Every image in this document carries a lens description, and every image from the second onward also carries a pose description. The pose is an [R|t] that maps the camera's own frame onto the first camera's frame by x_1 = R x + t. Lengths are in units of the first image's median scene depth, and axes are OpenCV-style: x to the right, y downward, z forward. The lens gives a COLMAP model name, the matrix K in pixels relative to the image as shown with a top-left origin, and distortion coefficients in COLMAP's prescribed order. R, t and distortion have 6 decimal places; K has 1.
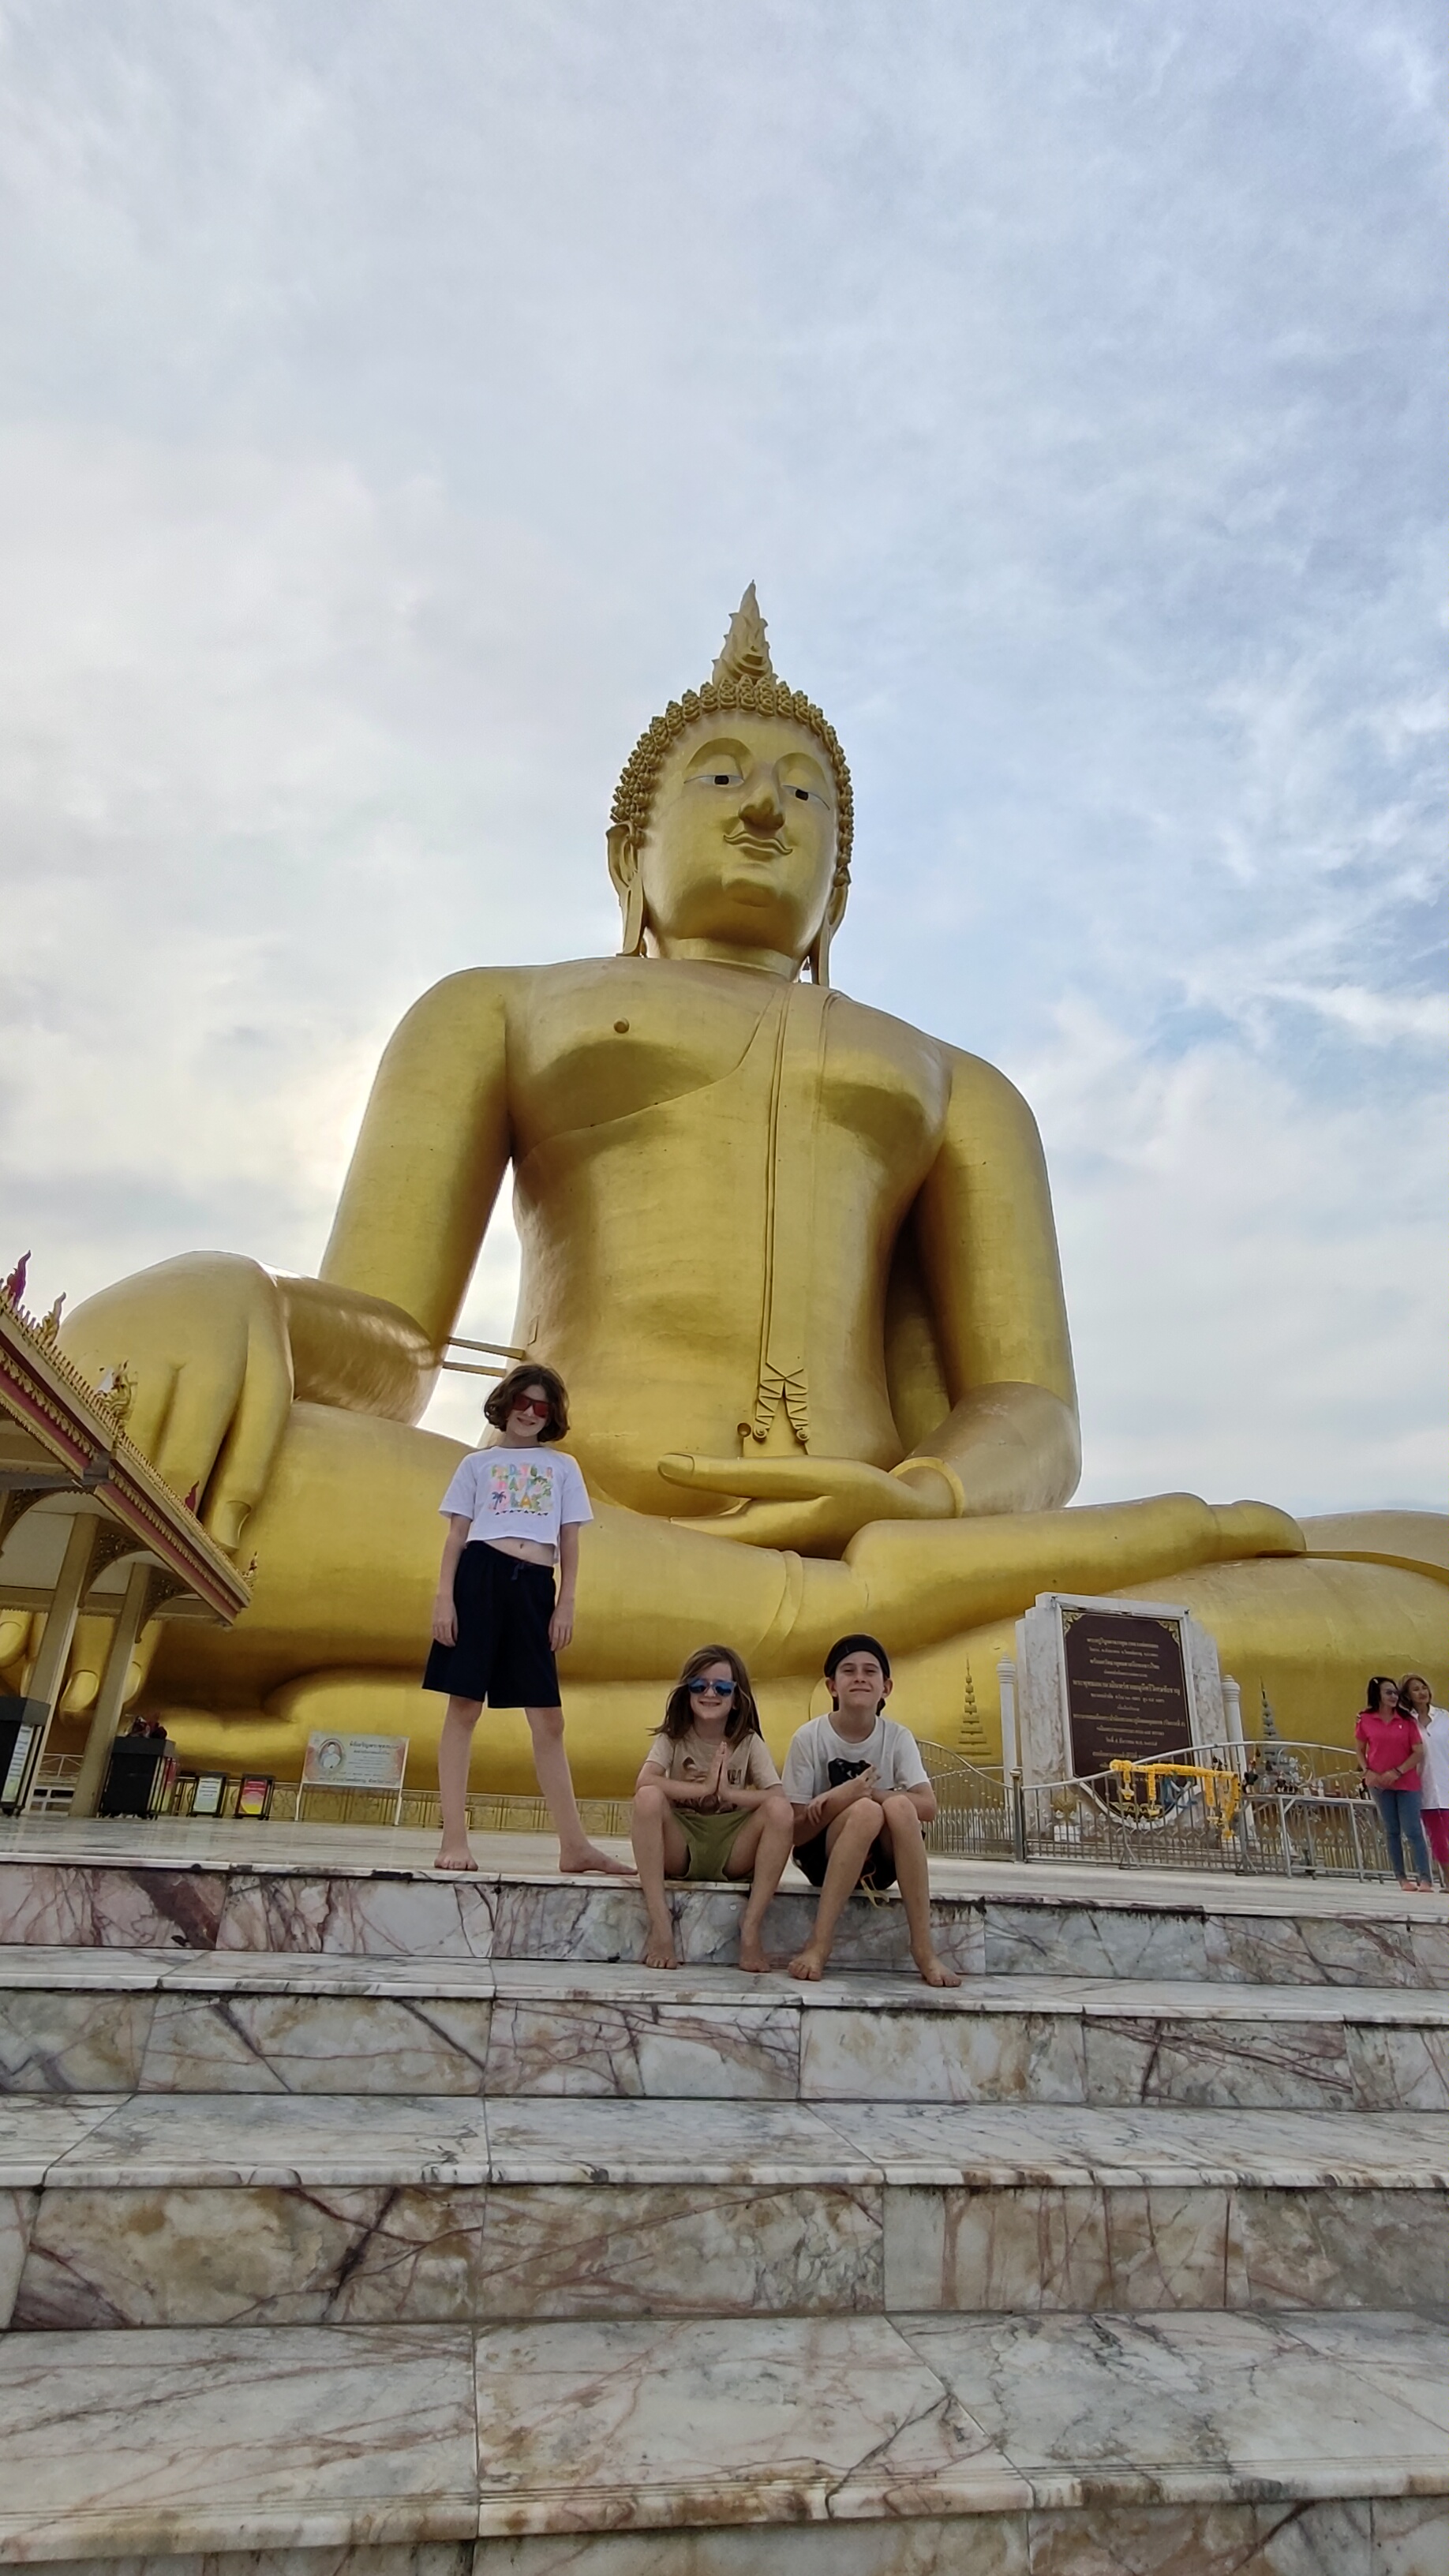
lens RADIAL K [[1201.3, 0, 724.5], [0, 1201.3, 1288.0], [0, 0, 1]] dist [0.004094, 0.000249]
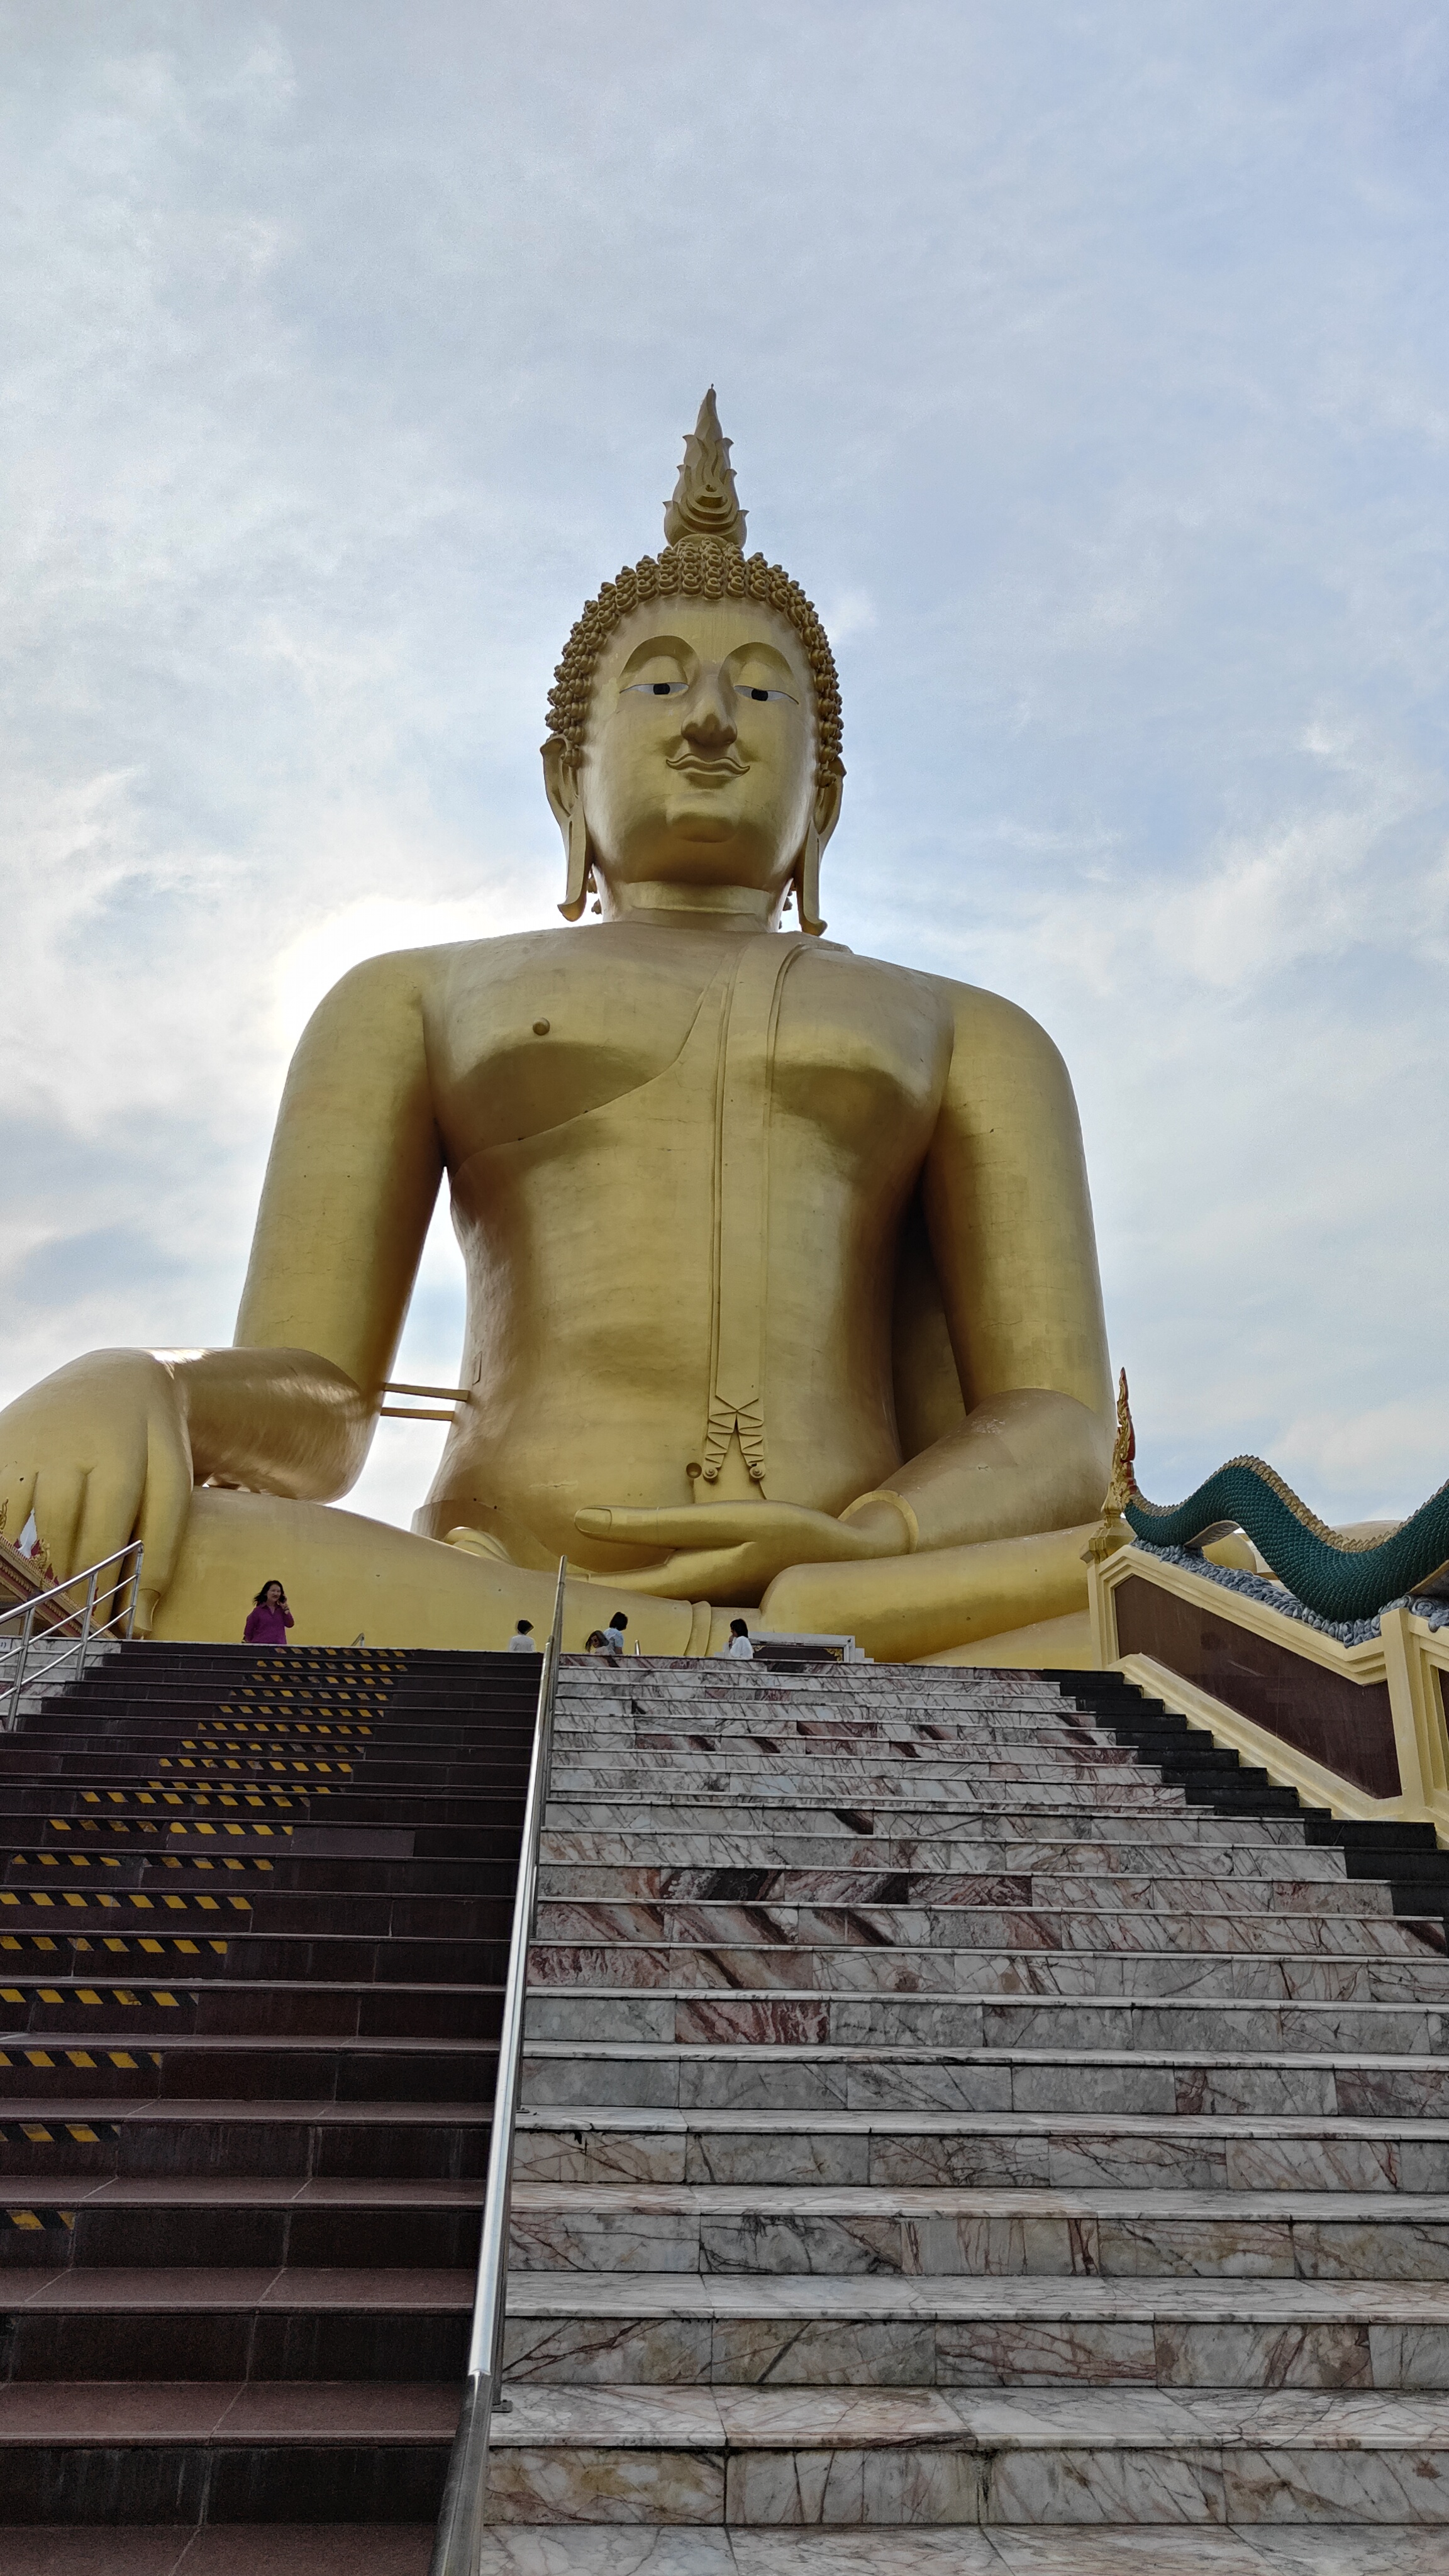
lens RADIAL K [[1755.9, 0, 724.5], [0, 1755.9, 1288.0], [0, 0, 1]] dist [0.074455, -0.252415]
pose [[0.993440, -0.070379, -0.090136, 0.144995], [0.074216, 0.996442, 0.039943, -0.062274], [0.087004, -0.046371, 0.995128, -0.282045]]
